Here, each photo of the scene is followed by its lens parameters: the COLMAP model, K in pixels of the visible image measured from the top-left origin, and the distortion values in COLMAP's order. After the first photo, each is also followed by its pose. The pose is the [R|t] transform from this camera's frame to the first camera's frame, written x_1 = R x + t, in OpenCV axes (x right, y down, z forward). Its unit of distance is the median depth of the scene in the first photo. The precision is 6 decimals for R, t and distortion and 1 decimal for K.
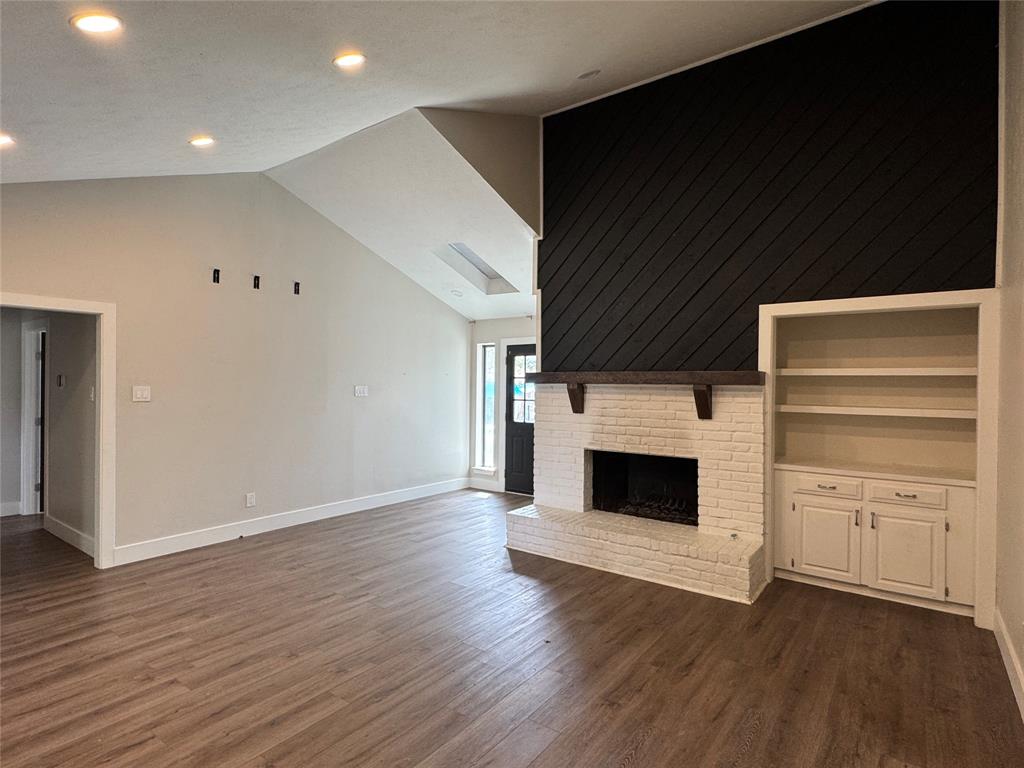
lens RADIAL K [[543.5, 0, 507.8], [0, 543.5, 385.2], [0, 0, 1]] dist [-0.005888, 0.000399]
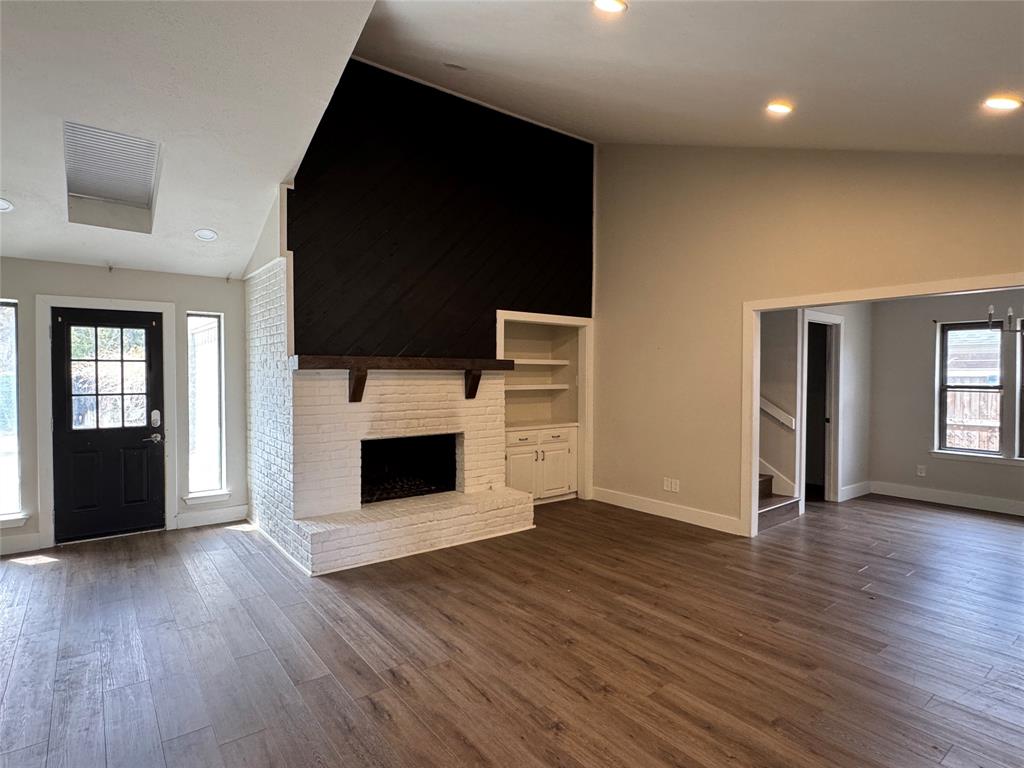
lens RADIAL K [[543.5, 0, 507.8], [0, 543.5, 385.2], [0, 0, 1]] dist [-0.005888, 0.000399]
pose [[0.277927, -0.030150, 0.960129, -0.764711], [0.002829, 0.999529, 0.030568, -0.003874], [-0.960598, -0.005780, 0.277881, 0.577088]]
